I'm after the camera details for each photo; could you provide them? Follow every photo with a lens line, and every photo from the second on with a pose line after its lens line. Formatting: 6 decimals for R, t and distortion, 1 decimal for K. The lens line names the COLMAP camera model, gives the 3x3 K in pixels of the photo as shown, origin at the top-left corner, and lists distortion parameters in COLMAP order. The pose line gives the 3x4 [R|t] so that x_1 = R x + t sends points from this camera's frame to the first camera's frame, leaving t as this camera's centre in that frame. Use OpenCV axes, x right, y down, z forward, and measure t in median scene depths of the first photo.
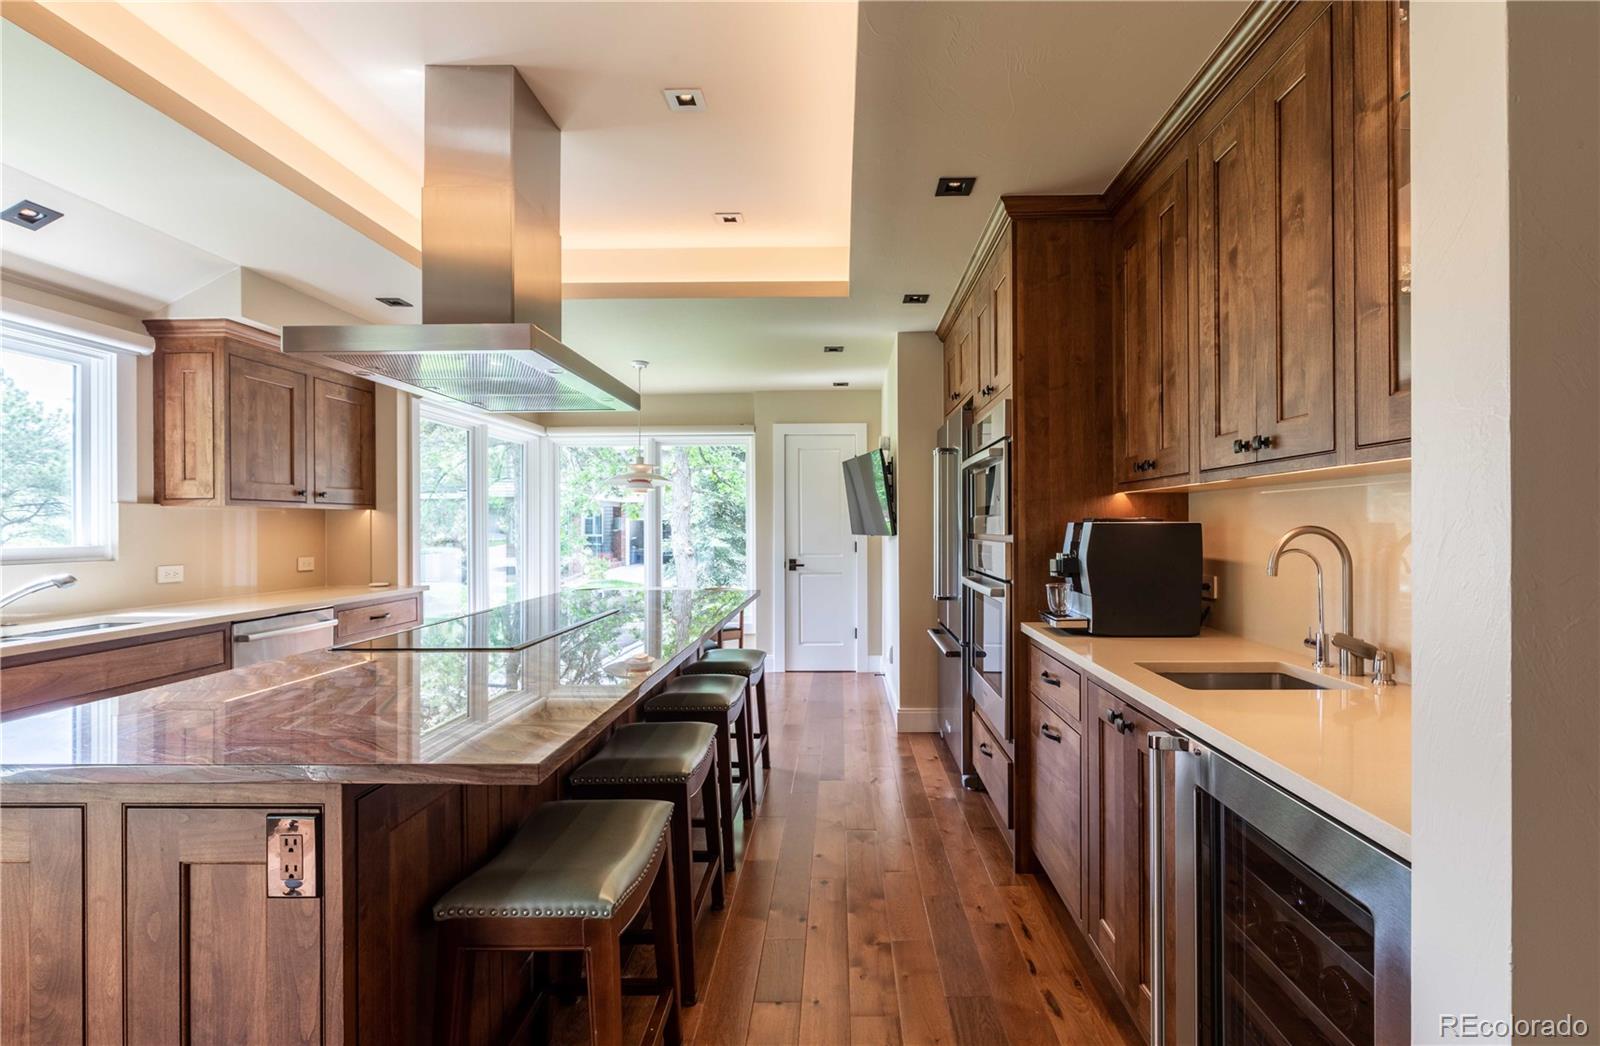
lens RADIAL K [[740.0, 0, 845.6], [0, 740.0, 522.9], [0, 0, 1]] dist [0.000847, -0.001816]
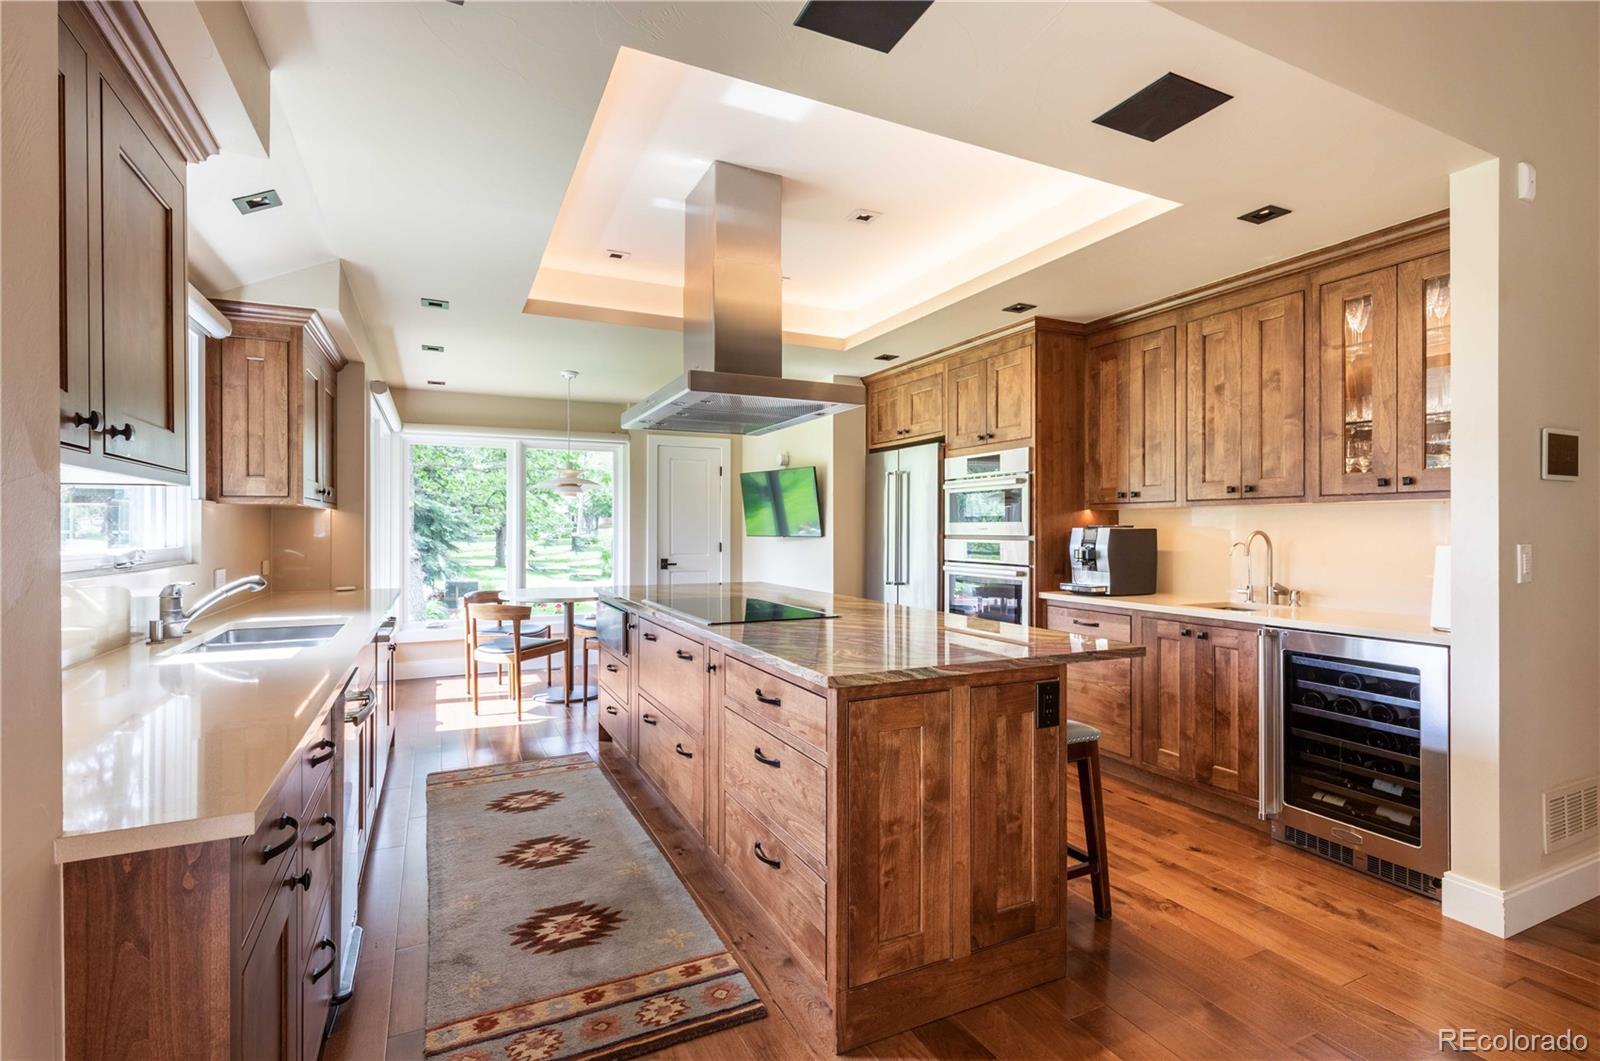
lens RADIAL K [[731.0, 0, 802.5], [0, 731.0, 525.6], [0, 0, 1]] dist [0.007620, -0.001792]
pose [[0.898528, 0.005981, 0.438875, -0.748018], [-0.006010, 0.999981, -0.001322, 0.000360], [-0.438875, -0.001449, 0.898547, -0.133733]]
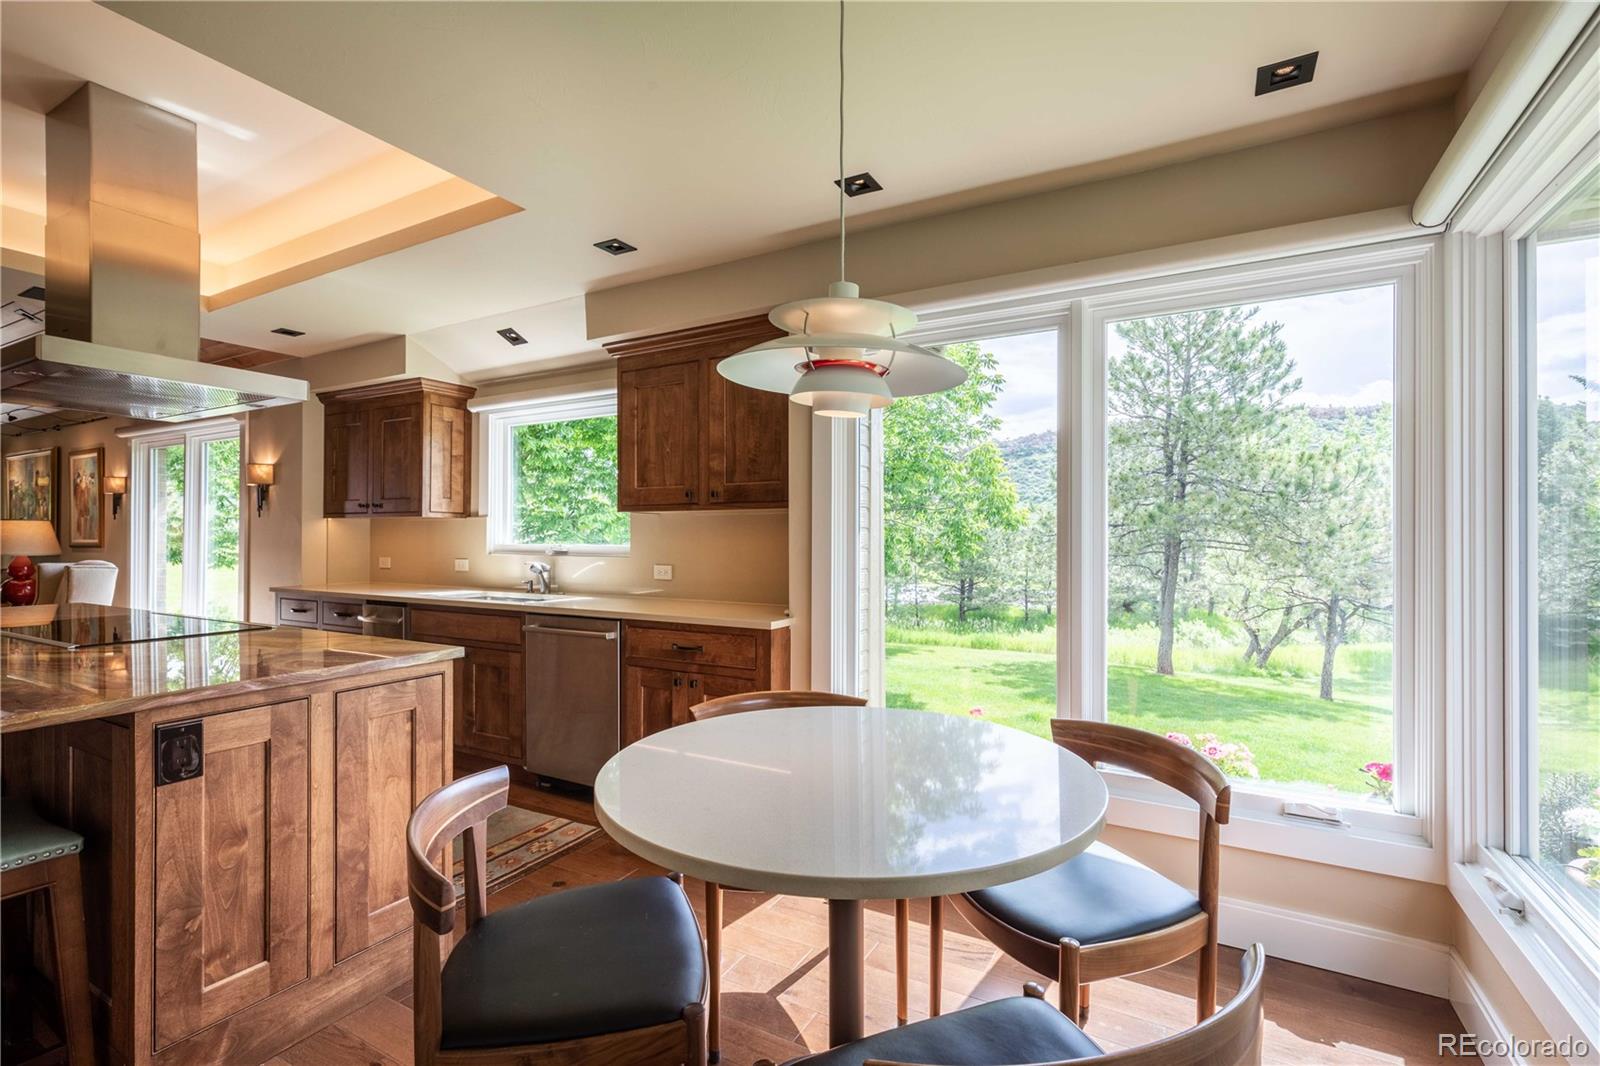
lens RADIAL K [[731.0, 0, 791.2], [0, 731.0, 538.2], [0, 0, 1]] dist [0.007620, -0.001792]
pose [[-0.488675, 0.010031, -0.872408, -0.012023], [0.007220, 0.999946, 0.007453, 0.009846], [0.872436, -0.002657, -0.488721, 1.925351]]
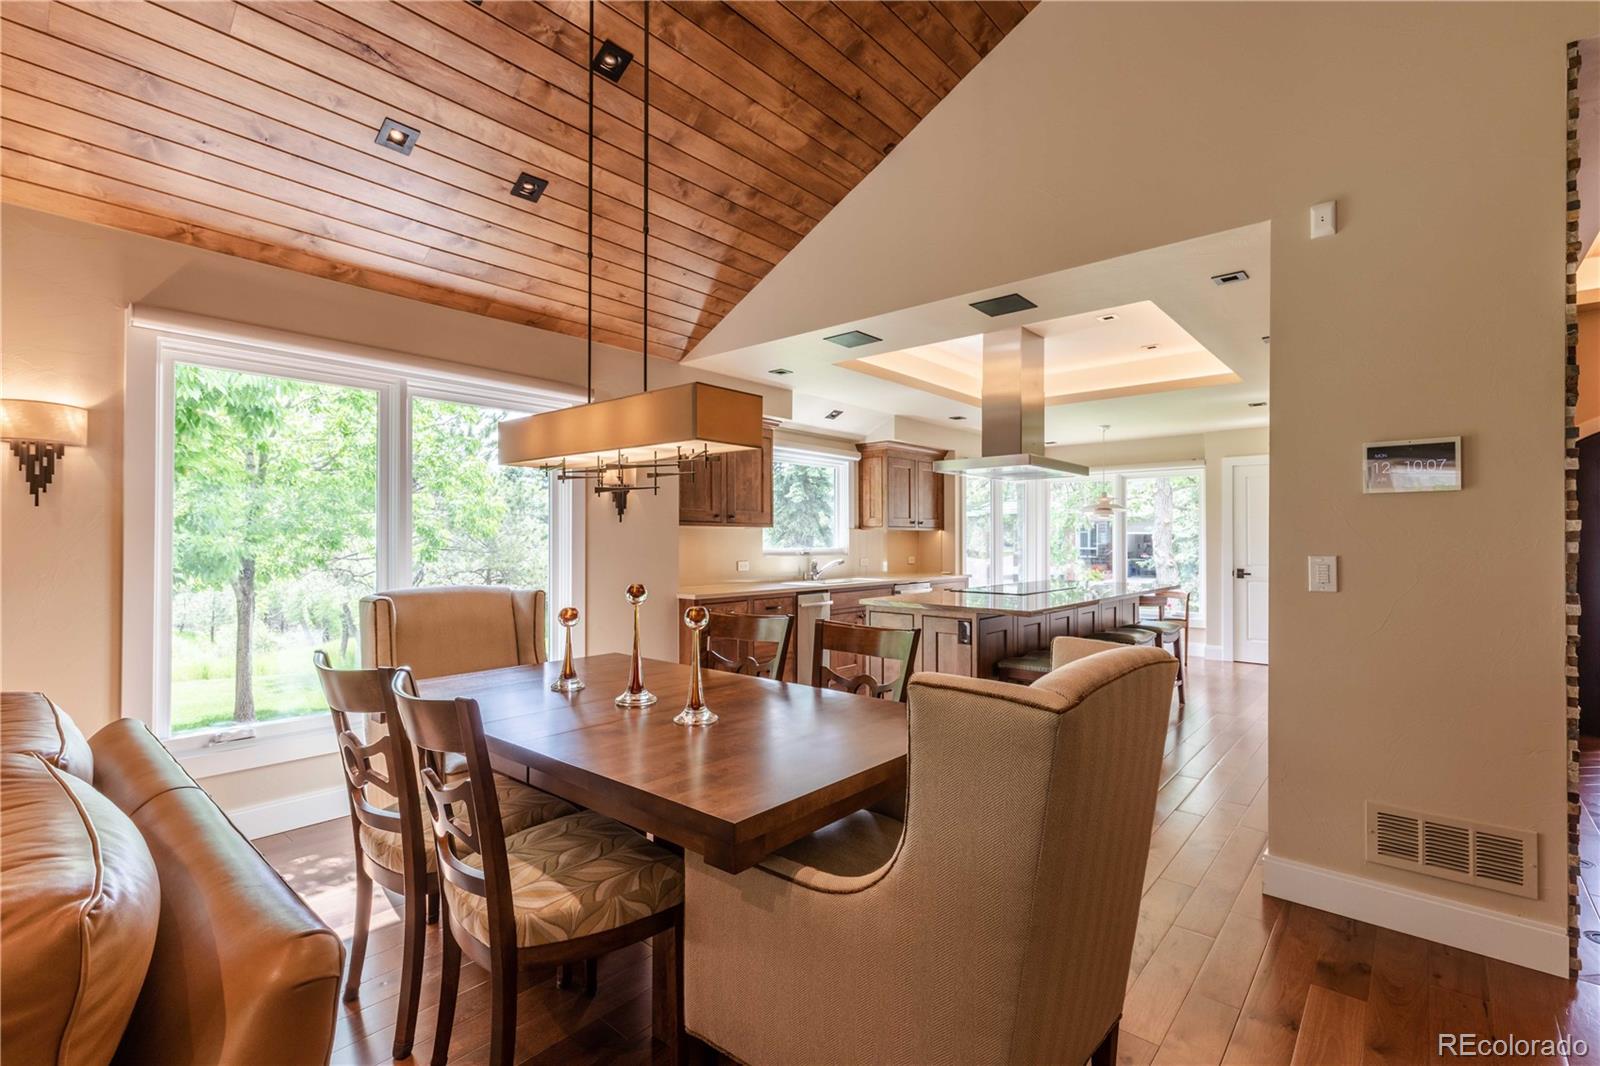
lens RADIAL K [[731.0, 0, 788.1], [0, 731.0, 535.9], [0, 0, 1]] dist [0.007620, -0.001792]
pose [[0.749790, 0.001686, -0.661674, 0.343232], [-0.001844, 0.999998, 0.000459, -0.007217], [0.661673, 0.000876, 0.749792, -0.794657]]
